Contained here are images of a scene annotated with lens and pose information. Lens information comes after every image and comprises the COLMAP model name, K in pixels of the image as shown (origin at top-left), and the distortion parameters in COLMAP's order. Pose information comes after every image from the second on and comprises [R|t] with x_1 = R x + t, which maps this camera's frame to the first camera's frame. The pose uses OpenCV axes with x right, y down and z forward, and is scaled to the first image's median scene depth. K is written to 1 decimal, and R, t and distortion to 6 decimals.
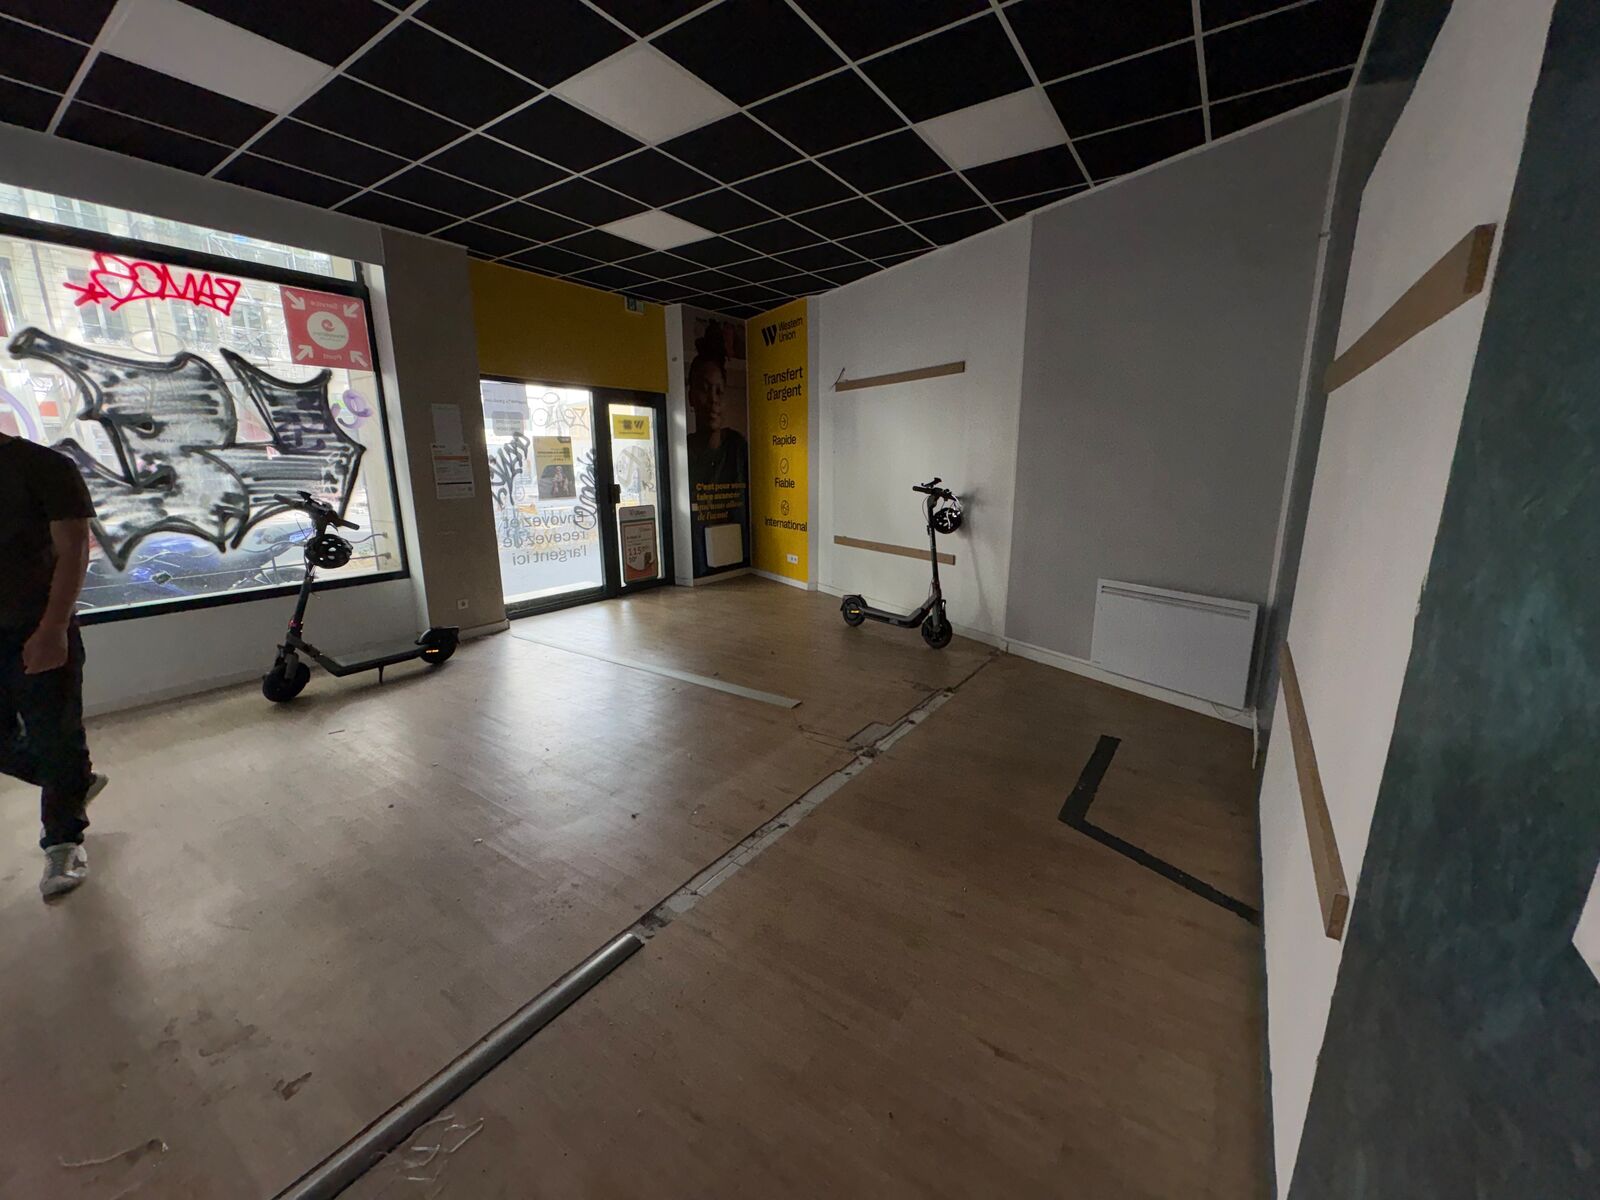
lens RADIAL K [[629.8, 0, 794.3], [0, 629.8, 604.2], [0, 0, 1]] dist [-0.000346, 0.000021]
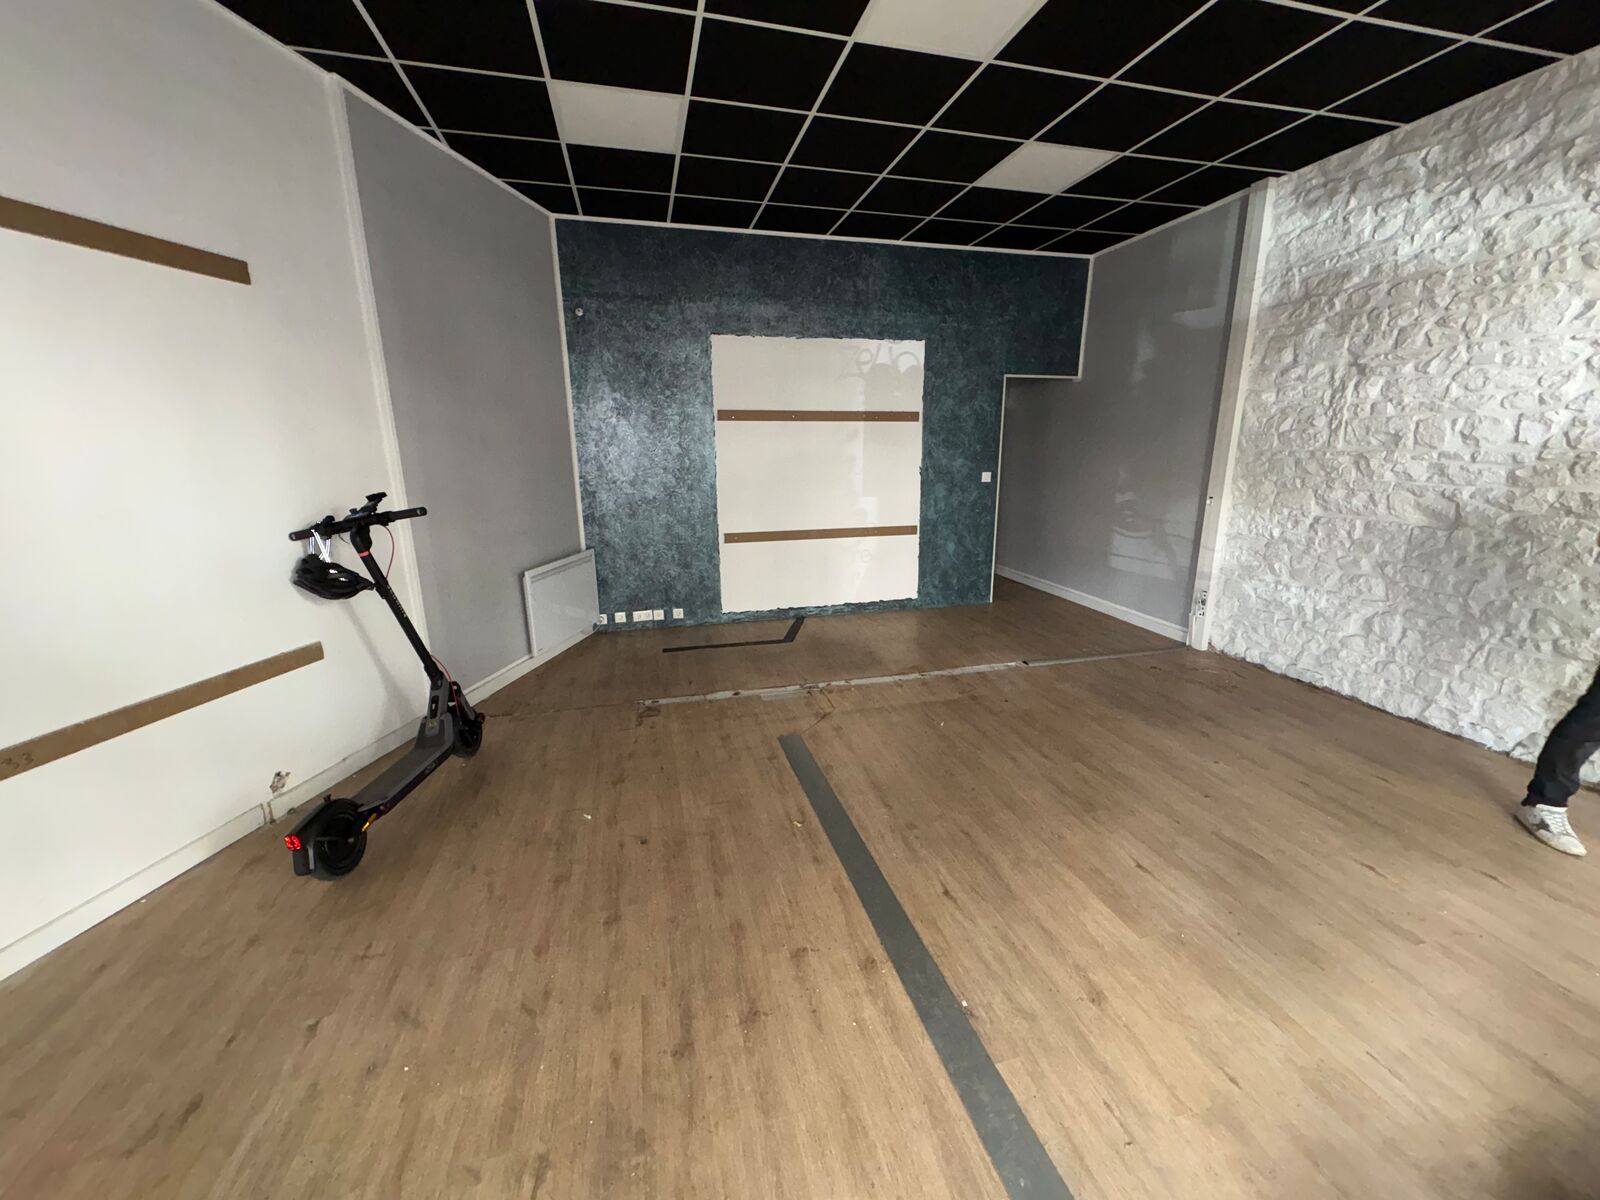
lens RADIAL K [[629.8, 0, 800.5], [0, 629.8, 600.2], [0, 0, 1]] dist [-0.000346, 0.000021]
pose [[-0.758204, -0.144933, 0.635706, -0.752581], [0.156047, 0.906312, 0.392745, -0.491243], [-0.633069, 0.396980, -0.664553, 2.113300]]
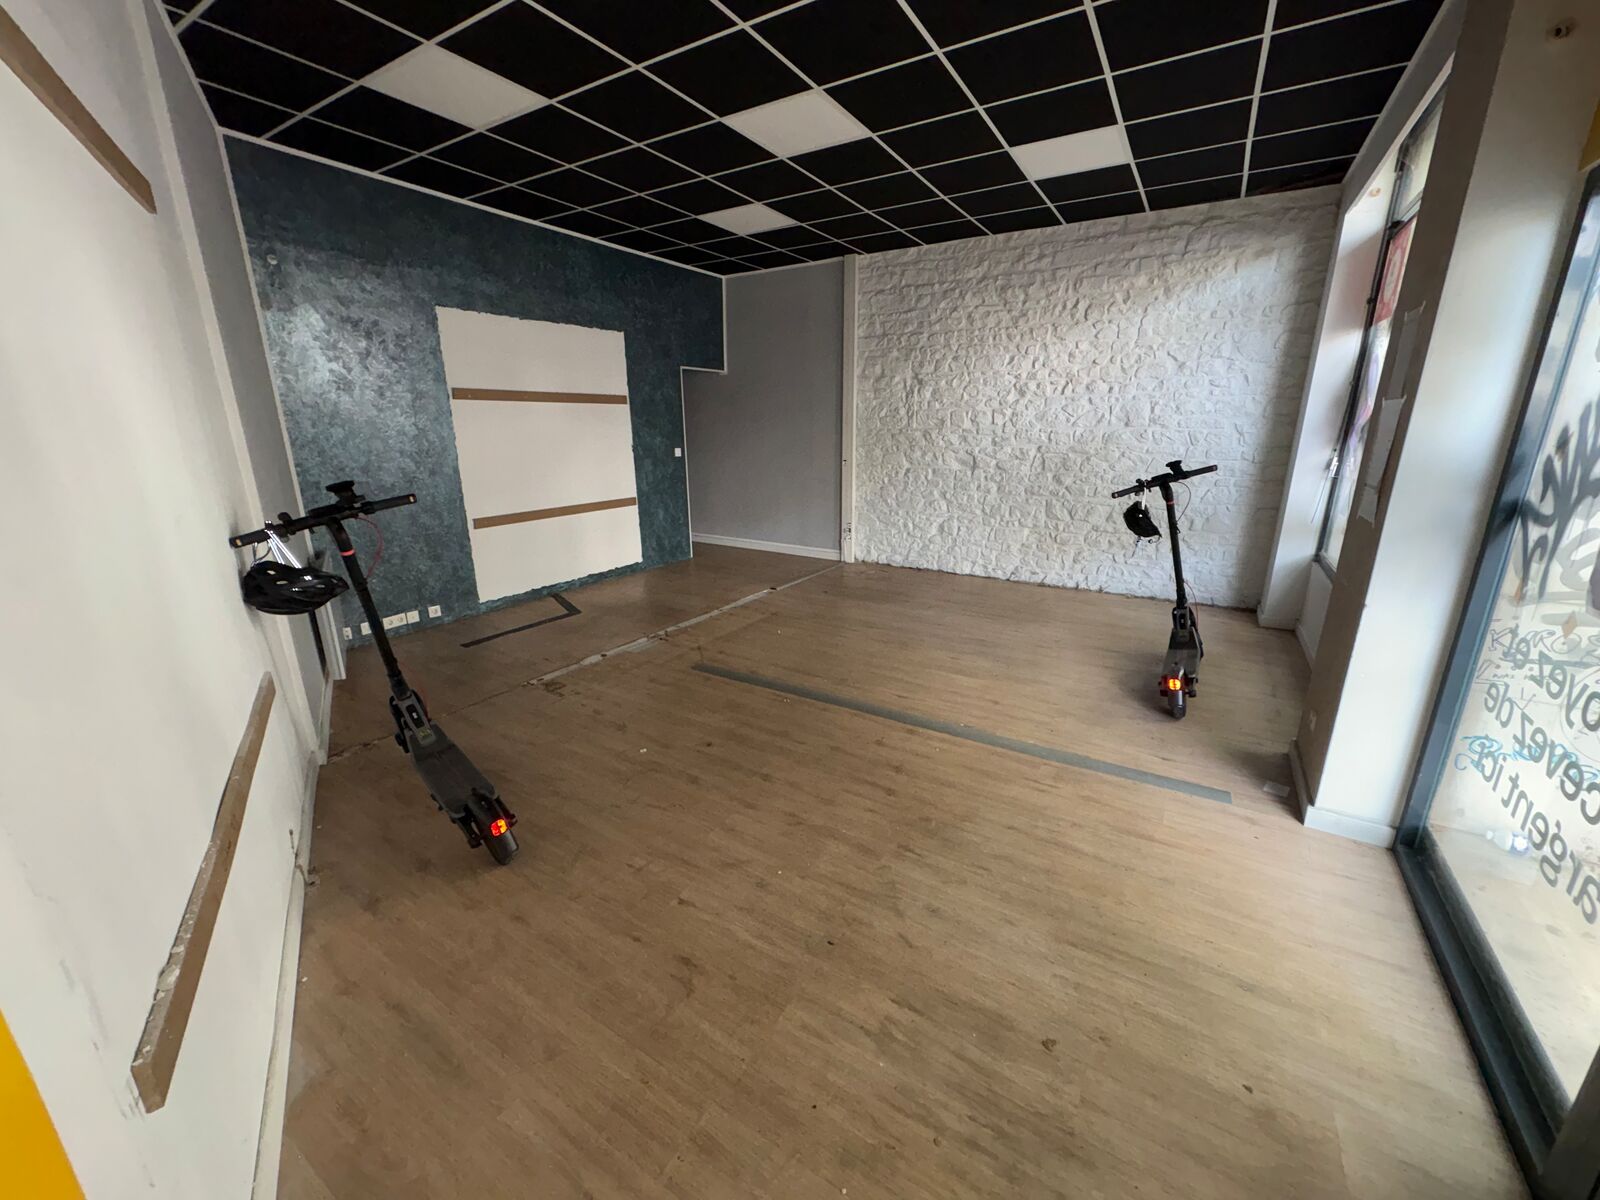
lens RADIAL K [[629.8, 0, 798.3], [0, 629.8, 599.2], [0, 0, 1]] dist [-0.000346, 0.000021]
pose [[-0.998910, 0.022518, -0.040892, -0.177759], [0.000218, 0.878210, 0.478275, -0.628715], [0.046681, 0.477745, -0.877258, 2.669326]]
